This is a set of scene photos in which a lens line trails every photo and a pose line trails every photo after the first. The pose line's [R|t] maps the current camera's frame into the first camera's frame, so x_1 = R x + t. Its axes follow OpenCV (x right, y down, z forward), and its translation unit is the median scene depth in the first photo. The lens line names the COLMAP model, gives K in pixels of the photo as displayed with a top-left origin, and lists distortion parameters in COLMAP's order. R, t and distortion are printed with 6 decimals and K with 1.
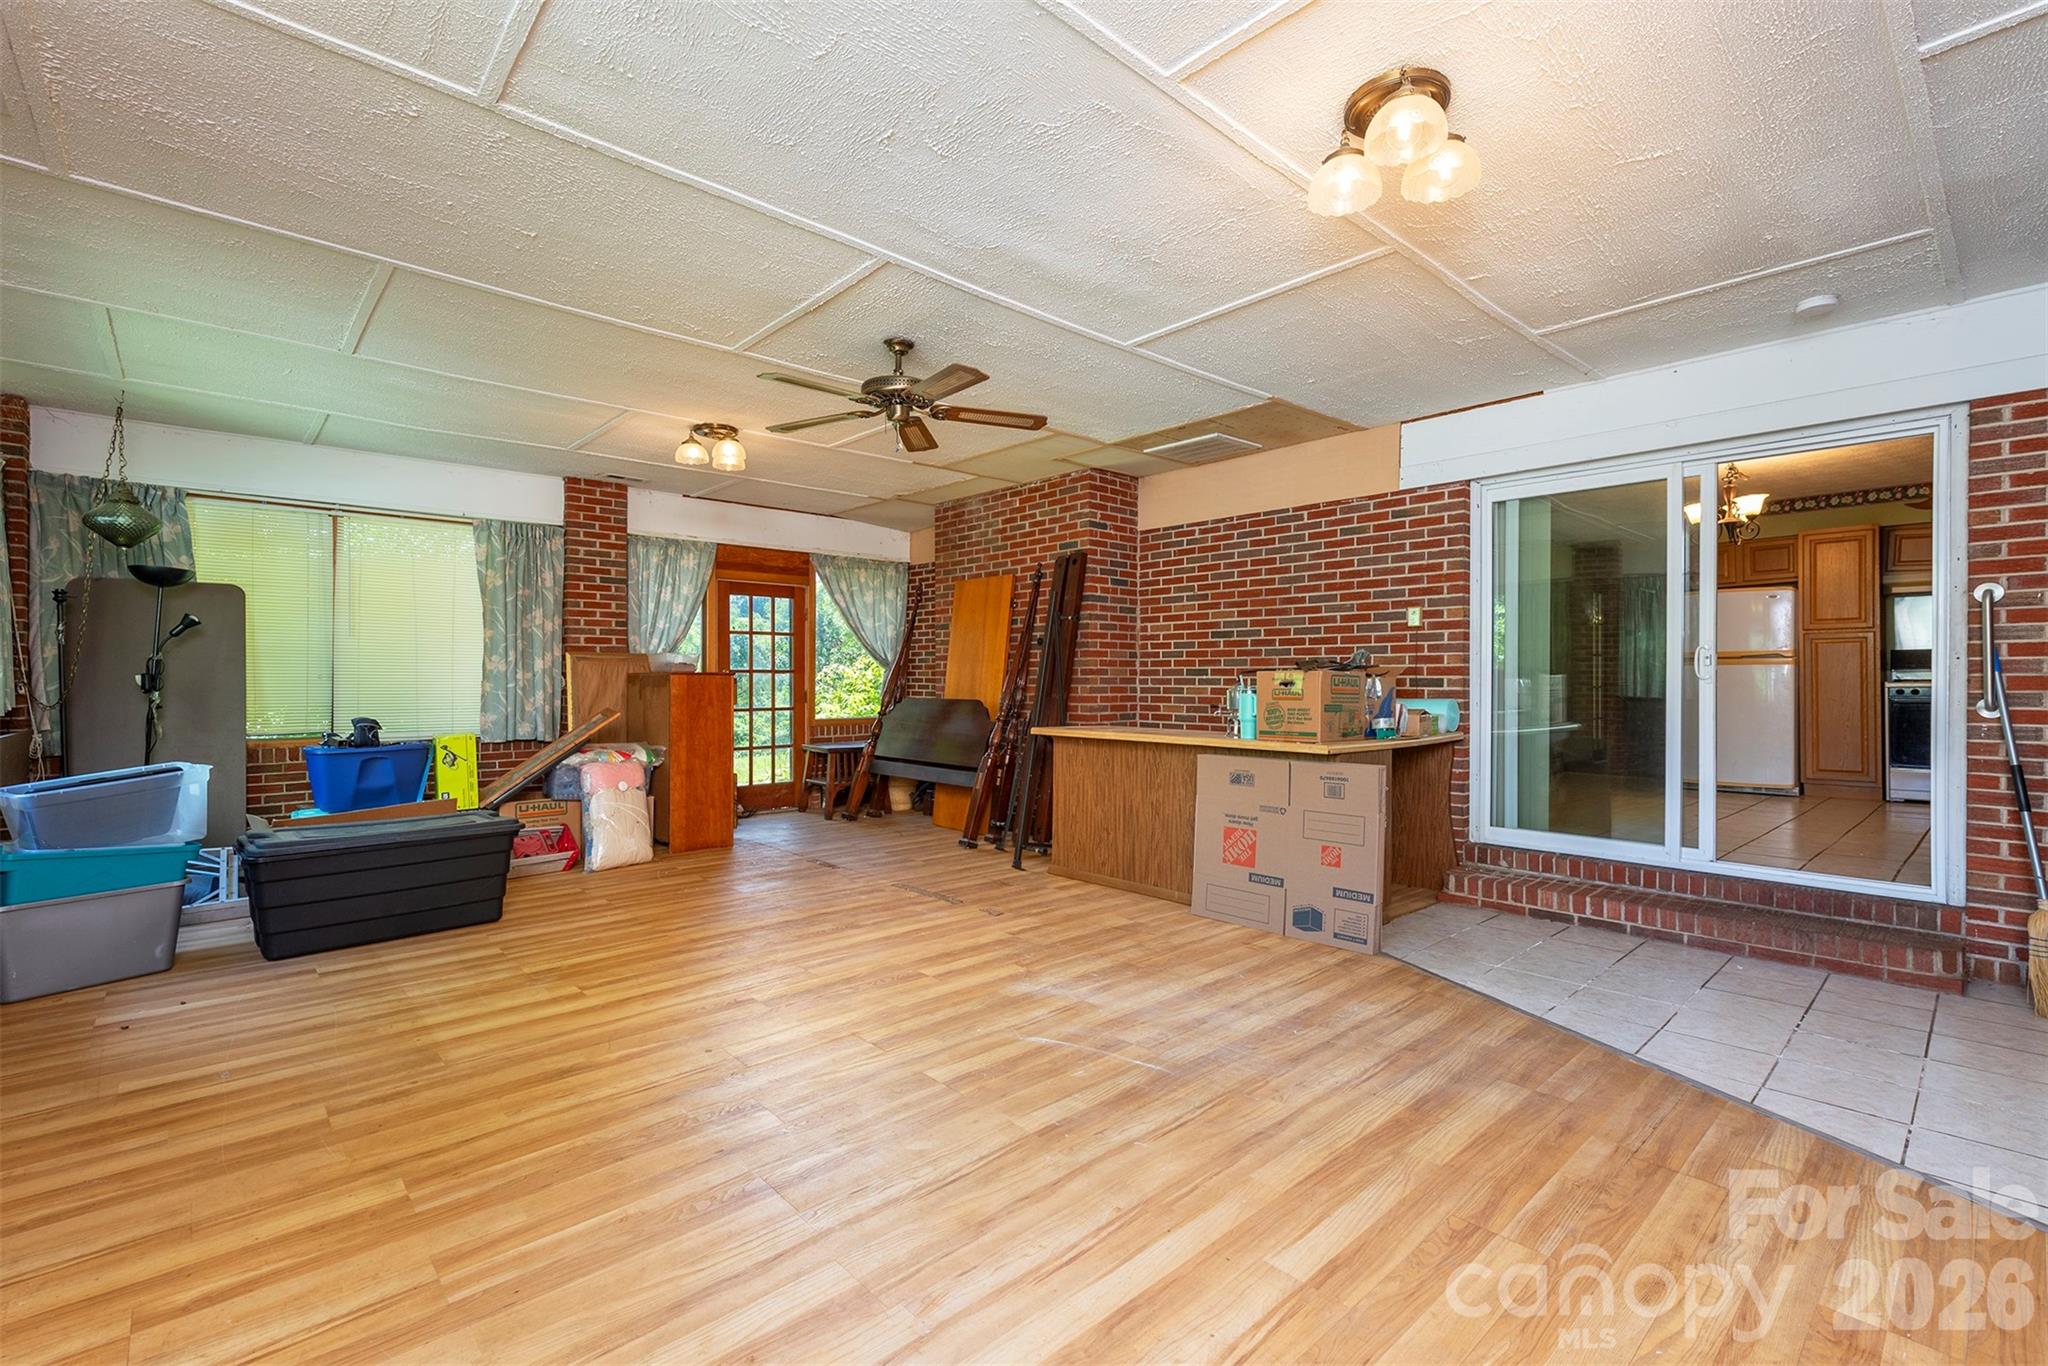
lens RADIAL K [[898.2, 0, 1000.9], [0, 898.2, 680.4], [0, 0, 1]] dist [0.011020, -0.001729]
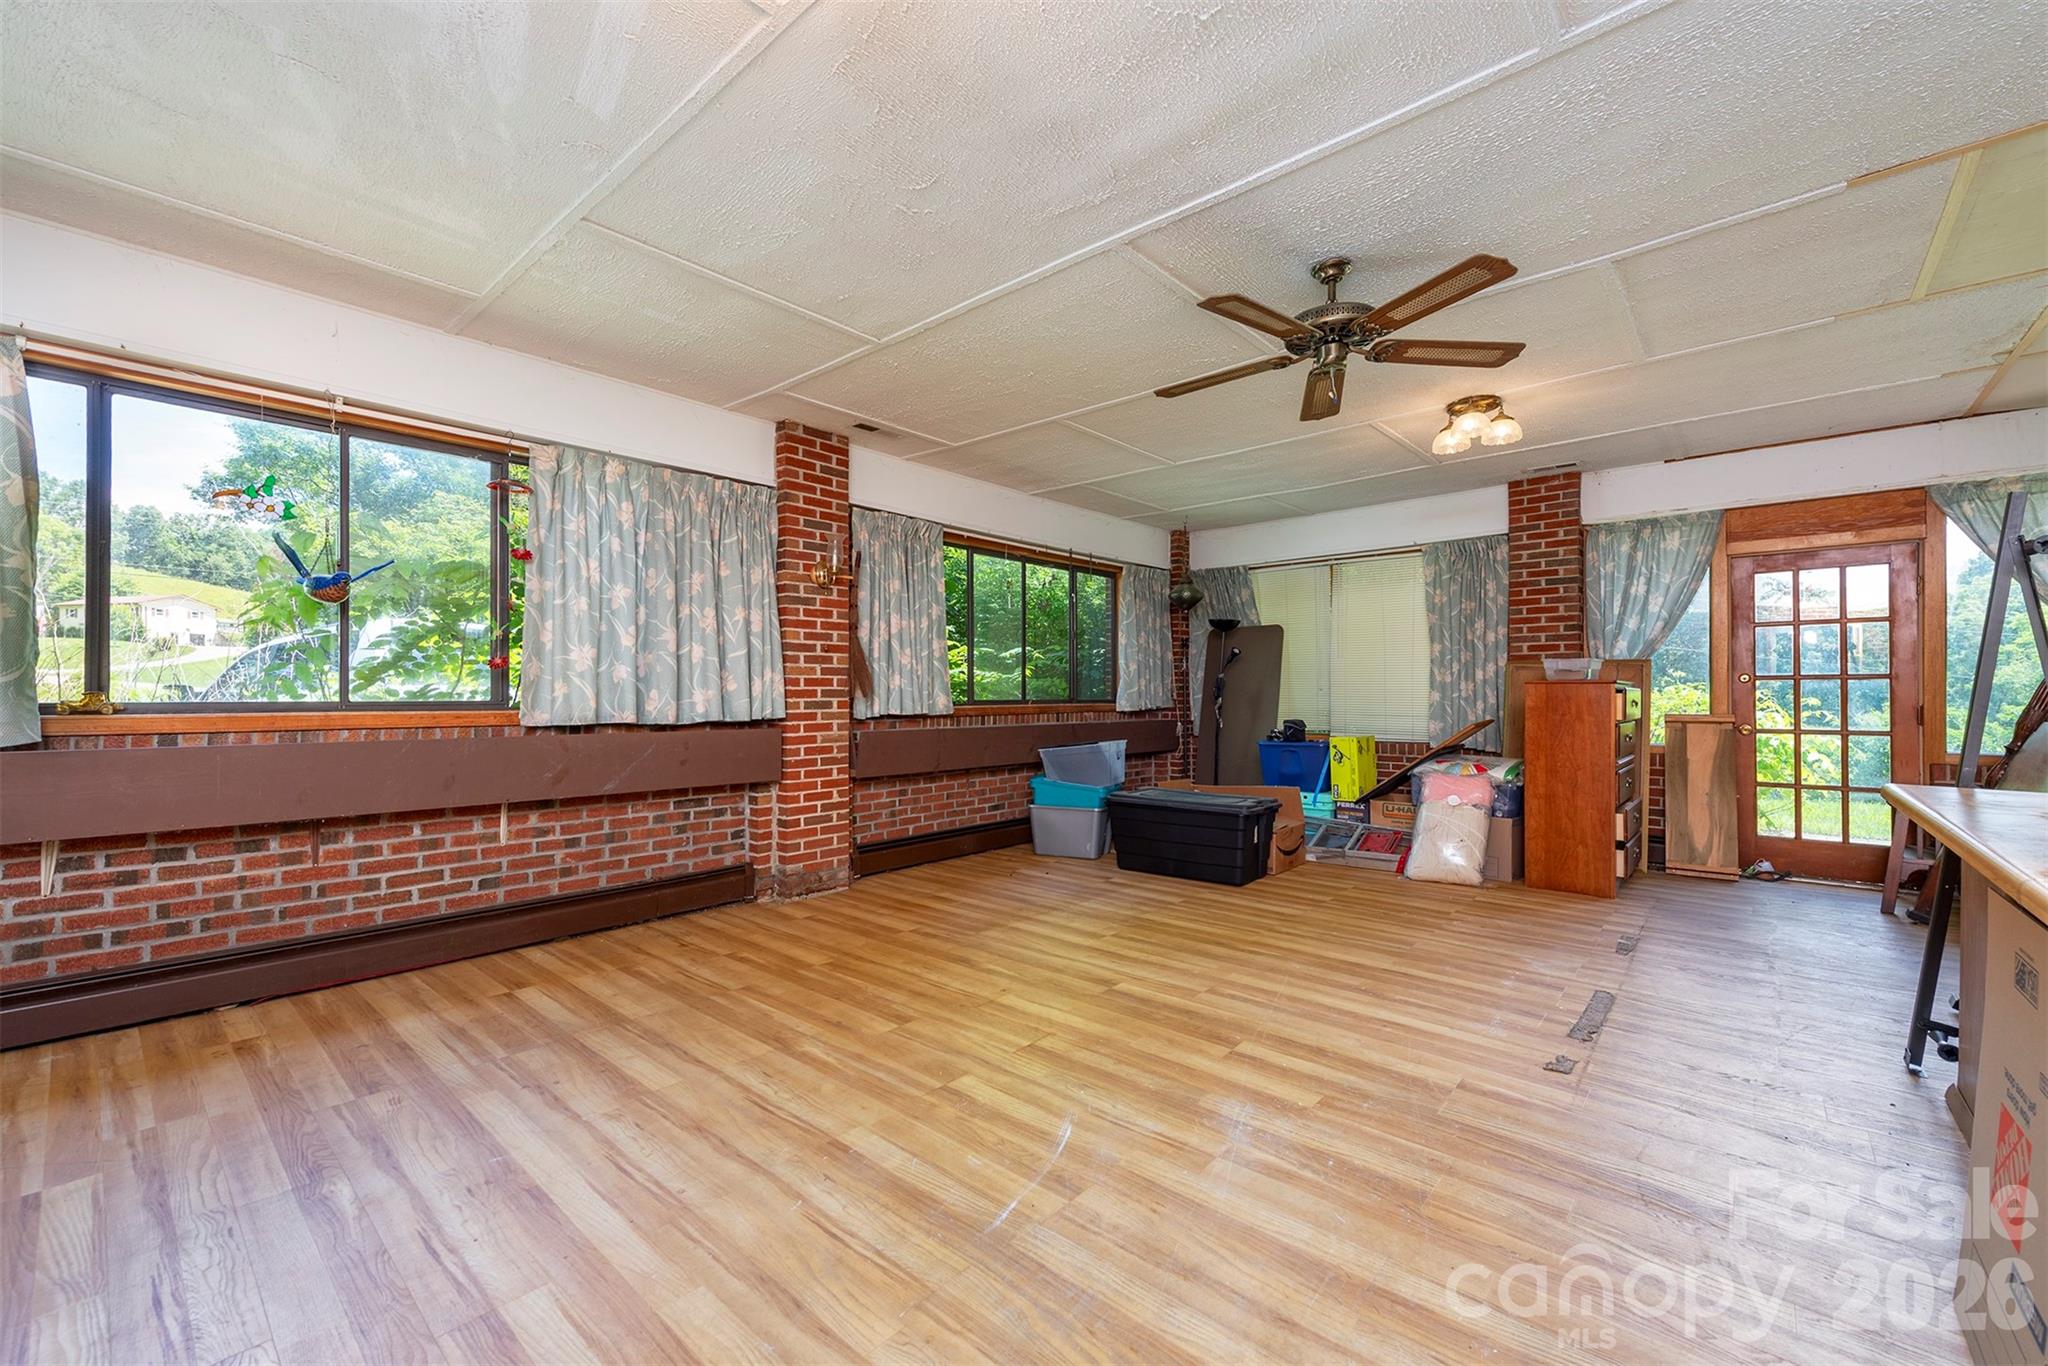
lens RADIAL K [[816.3, 0, 1032.9], [0, 816.3, 689.0], [0, 0, 1]] dist [0.014250, -0.000754]
pose [[0.133648, -0.003689, -0.991022, 0.607969], [0.001098, 0.999993, -0.003574, 0.001339], [0.991028, -0.000610, 0.133652, 0.681887]]
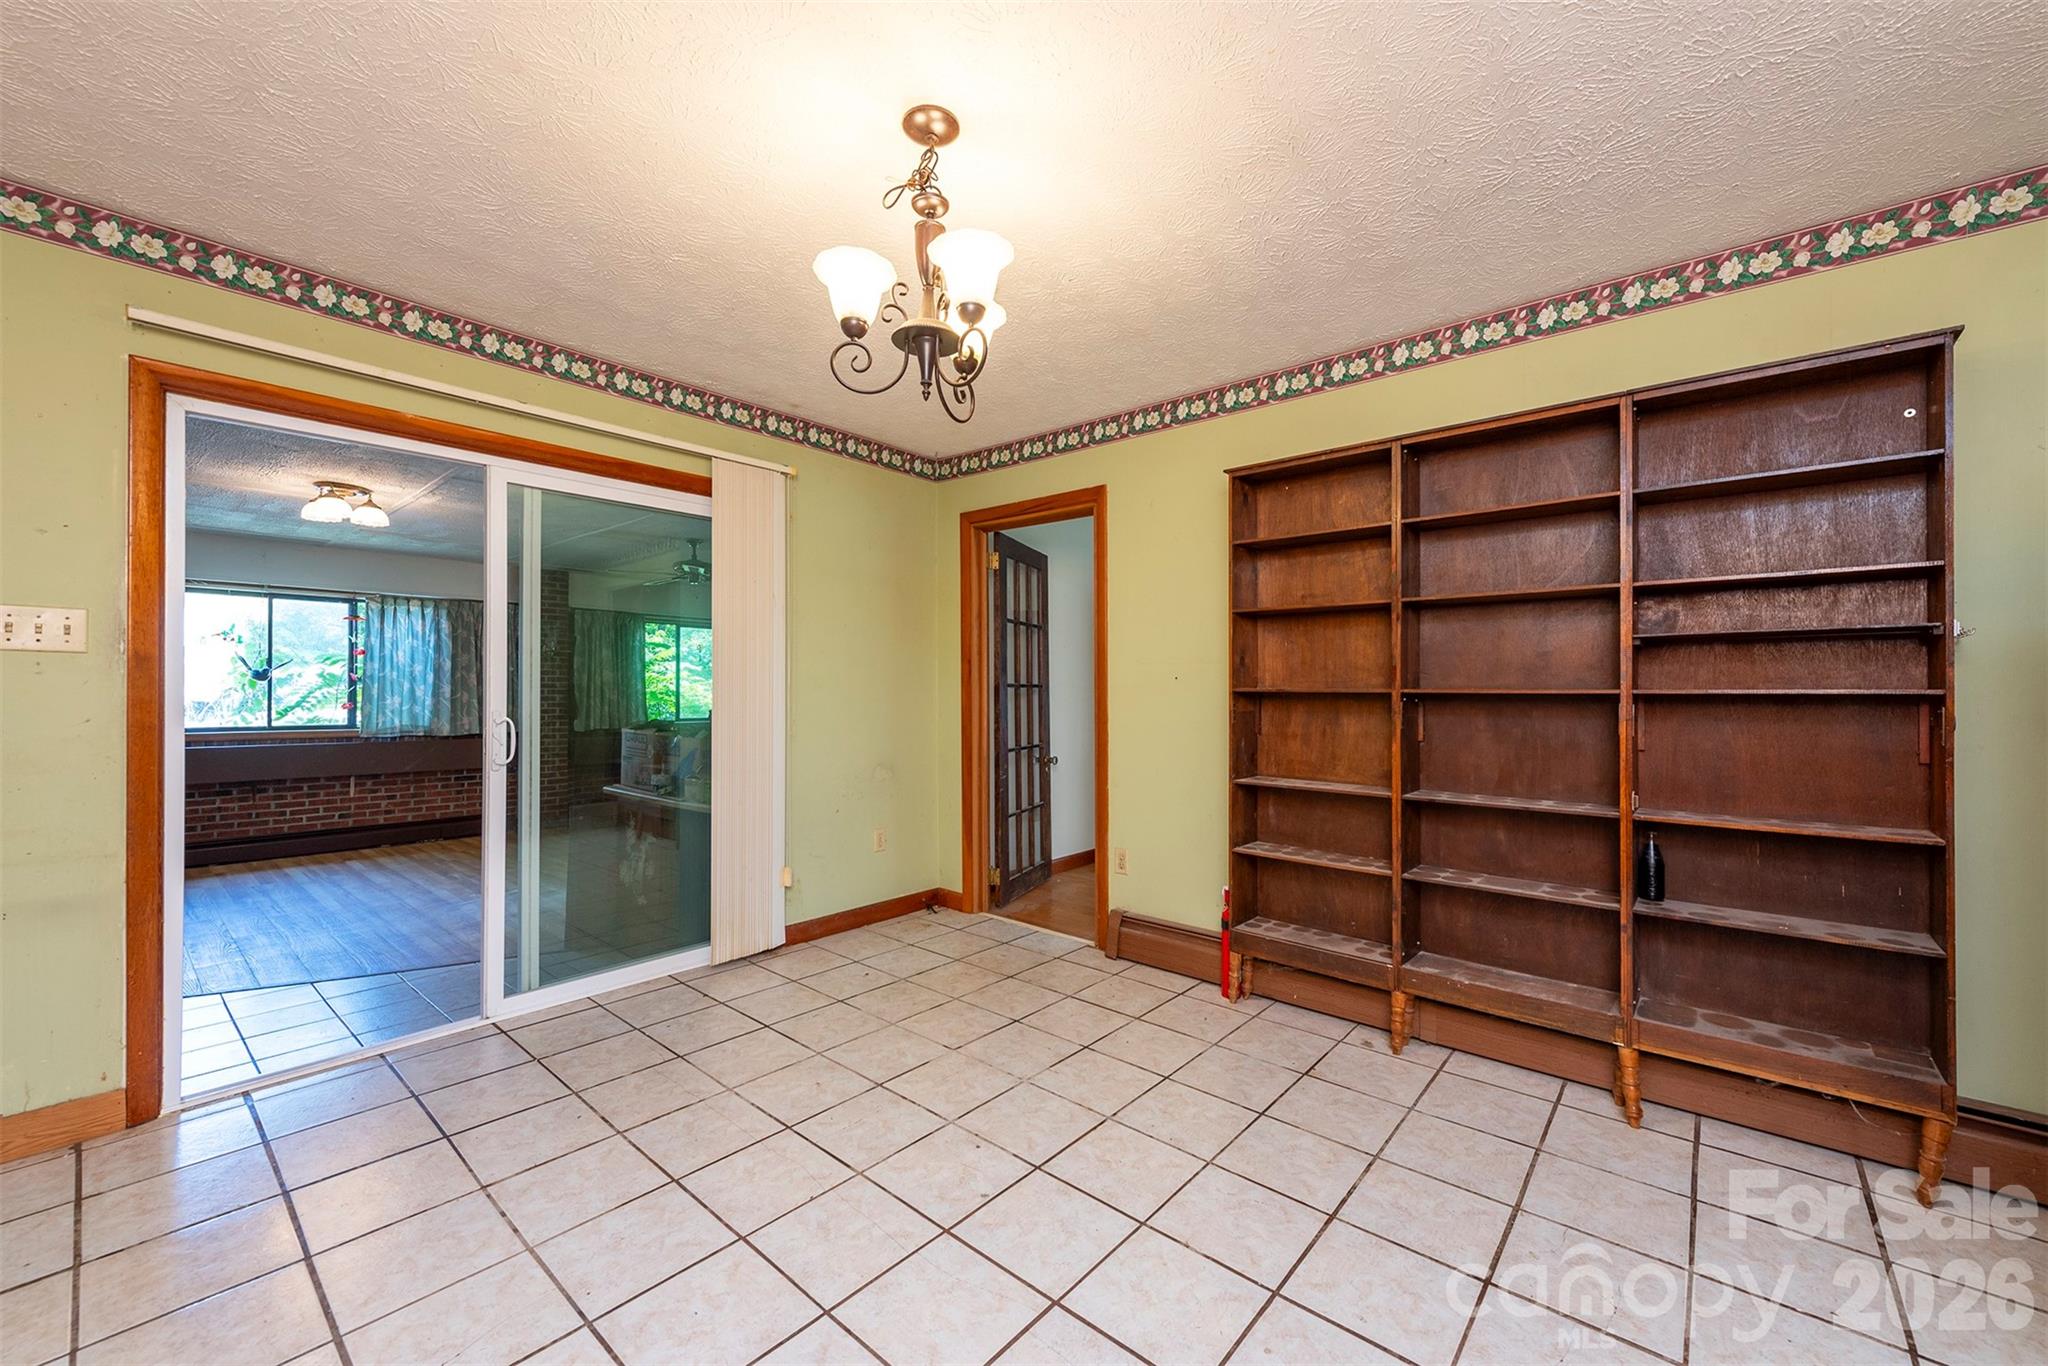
lens RADIAL K [[816.3, 0, 1014.9], [0, 816.3, 683.6], [0, 0, 1]] dist [0.014250, -0.000754]
pose [[0.127184, -0.005302, -0.991865, 1.412035], [-0.003741, 0.999976, -0.005825, -0.058895], [0.991872, 0.004451, 0.127162, 1.286892]]
